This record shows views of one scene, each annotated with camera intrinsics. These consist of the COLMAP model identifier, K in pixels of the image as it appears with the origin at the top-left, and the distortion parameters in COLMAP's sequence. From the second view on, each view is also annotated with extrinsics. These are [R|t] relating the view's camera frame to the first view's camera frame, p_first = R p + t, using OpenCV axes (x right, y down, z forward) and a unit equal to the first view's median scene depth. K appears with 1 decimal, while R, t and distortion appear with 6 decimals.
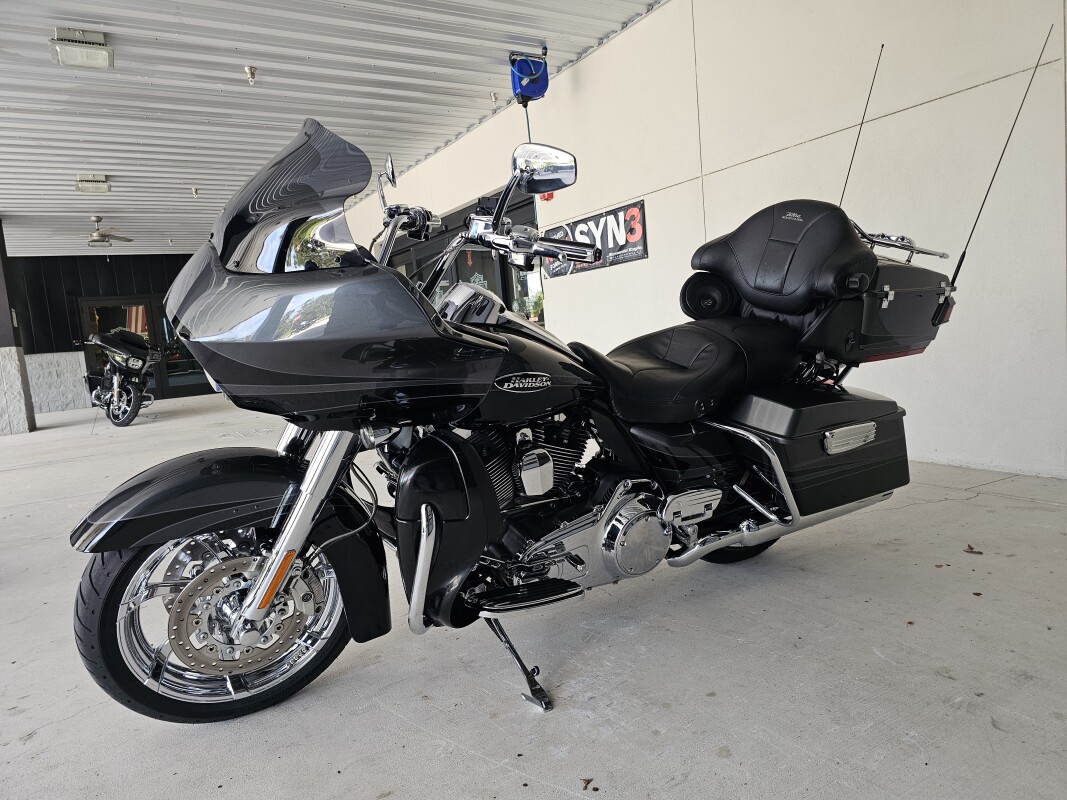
lens RADIAL K [[691.1, 0, 533.5], [0, 691.1, 400.0], [0, 0, 1]] dist [0.050158, -0.040556]
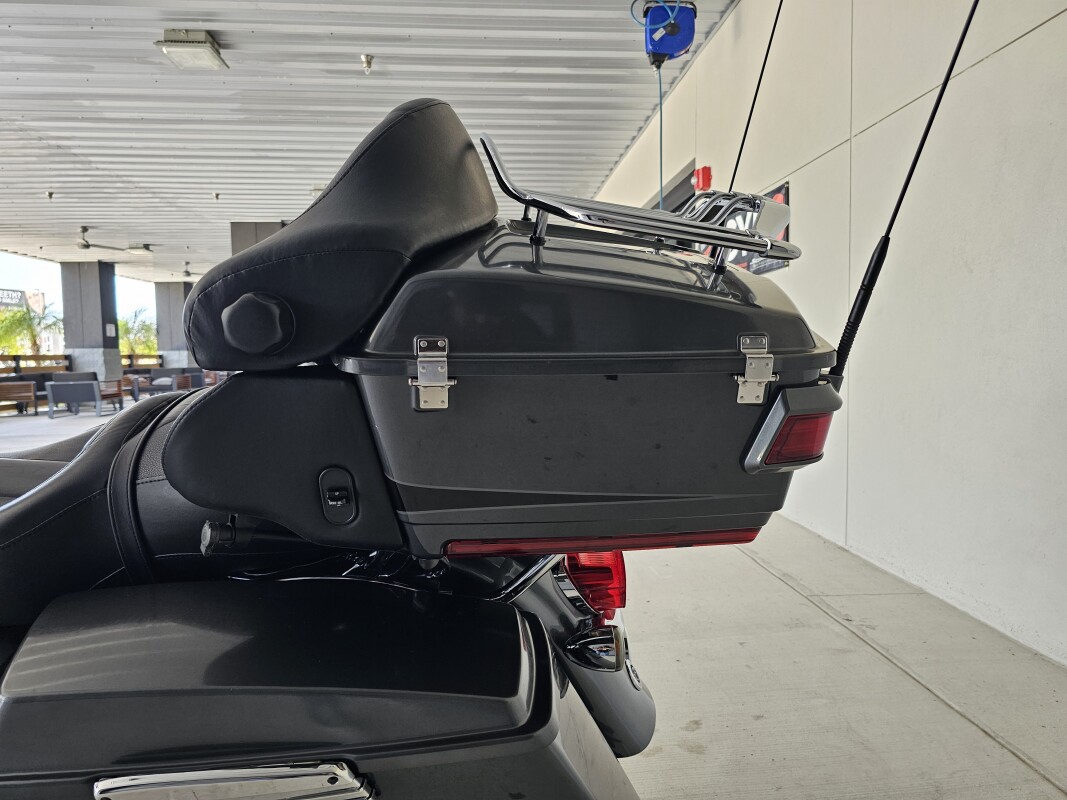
lens RADIAL K [[705.4, 0, 536.8], [0, 705.4, 402.6], [0, 0, 1]] dist [0.040053, -0.041480]
pose [[0.902564, 0.097297, -0.419418, 0.249059], [-0.103209, 0.994622, 0.008633, -0.051837], [0.418003, 0.035495, 0.907752, 0.268101]]
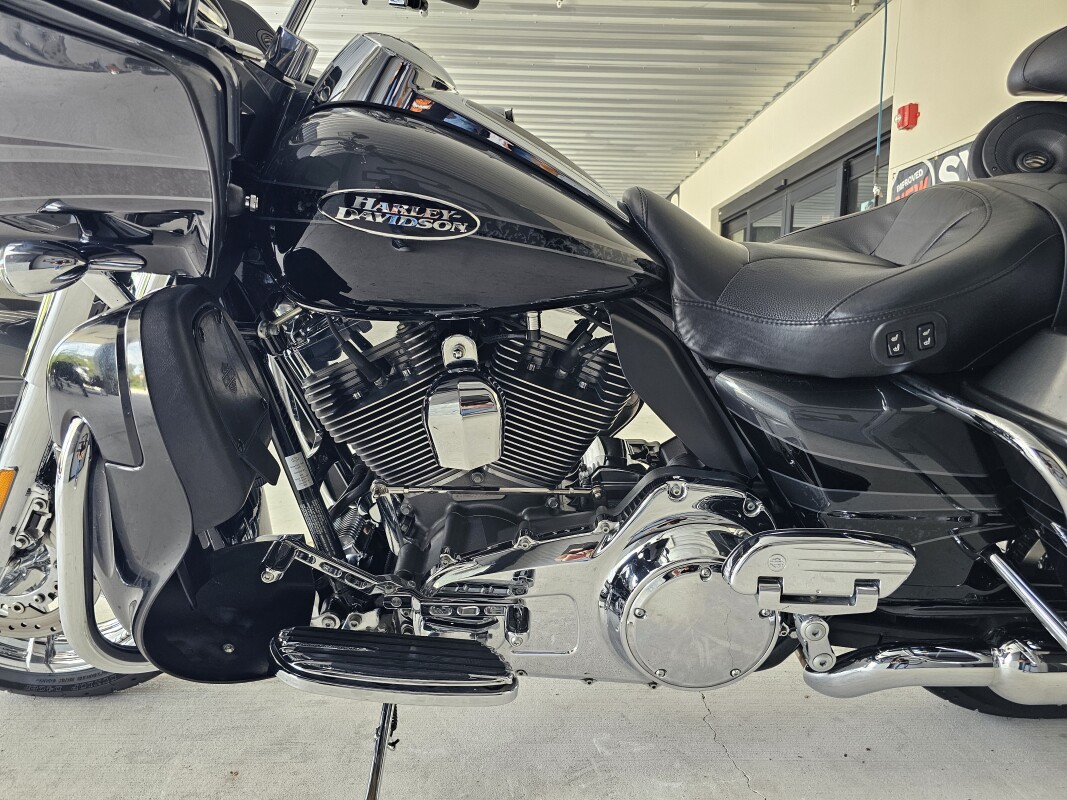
lens RADIAL K [[705.4, 0, 536.8], [0, 705.4, 402.6], [0, 0, 1]] dist [0.040053, -0.041480]
pose [[0.870493, 0.147496, -0.469560, 0.090254], [-0.138739, 0.988887, 0.053423, 0.017469], [0.472222, 0.018642, 0.881283, 0.182964]]
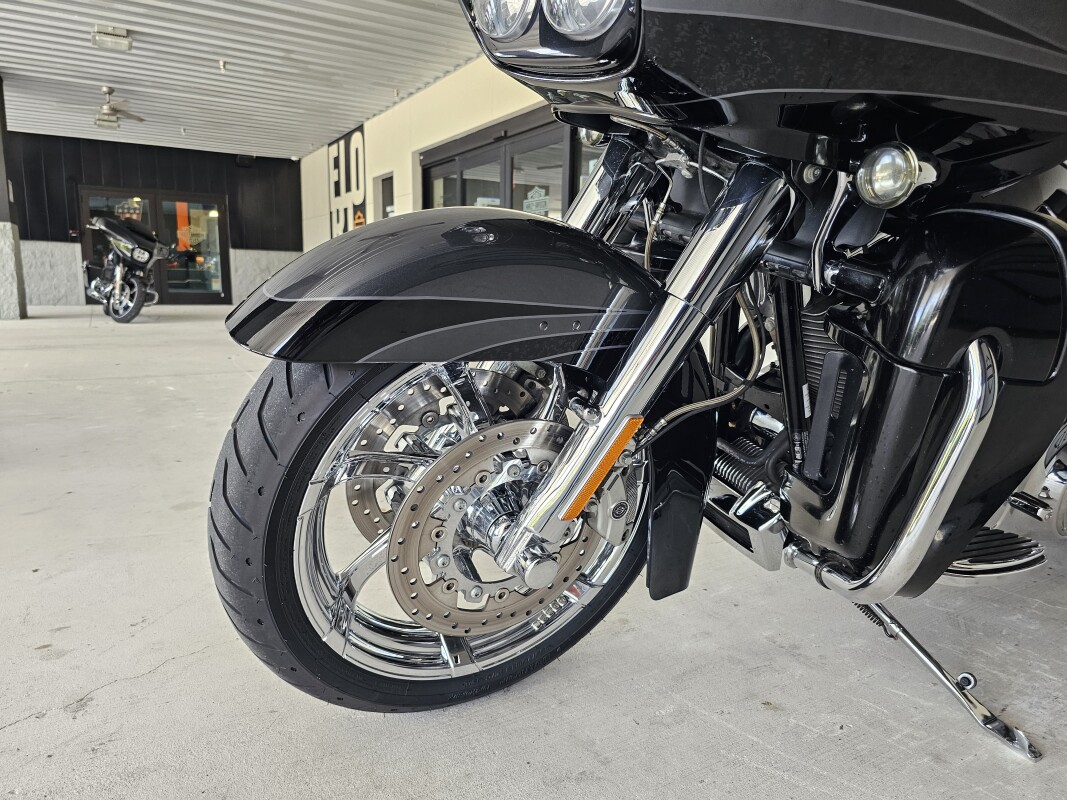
lens RADIAL K [[705.4, 0, 536.8], [0, 705.4, 402.6], [0, 0, 1]] dist [0.040053, -0.041480]
pose [[0.994558, 0.102790, 0.016985, -0.116285], [-0.103684, 0.992499, 0.064779, 0.048941], [-0.010198, -0.066187, 0.997755, 0.131796]]
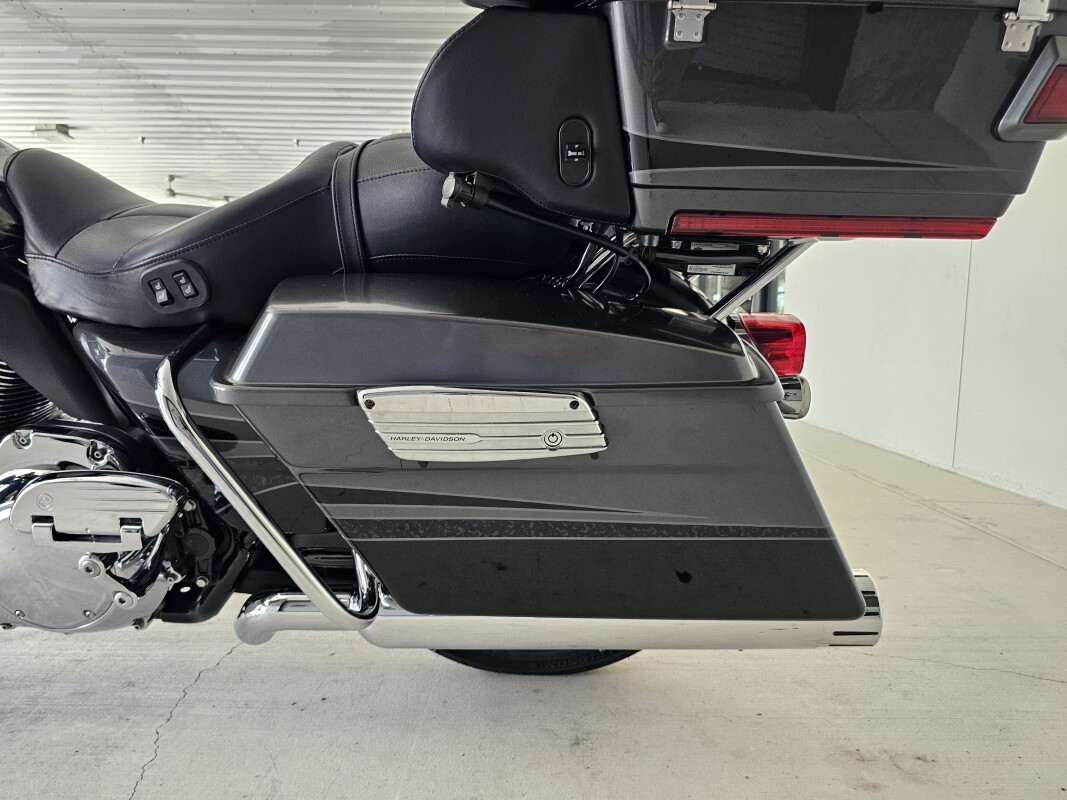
lens RADIAL K [[709.7, 0, 526.8], [0, 709.7, 410.2], [0, 0, 1]] dist [0.034101, -0.036836]
pose [[0.855759, 0.152427, -0.494411, 0.229290], [-0.137472, 0.988255, 0.066735, 0.007260], [0.498776, 0.010859, 0.866663, 0.253244]]
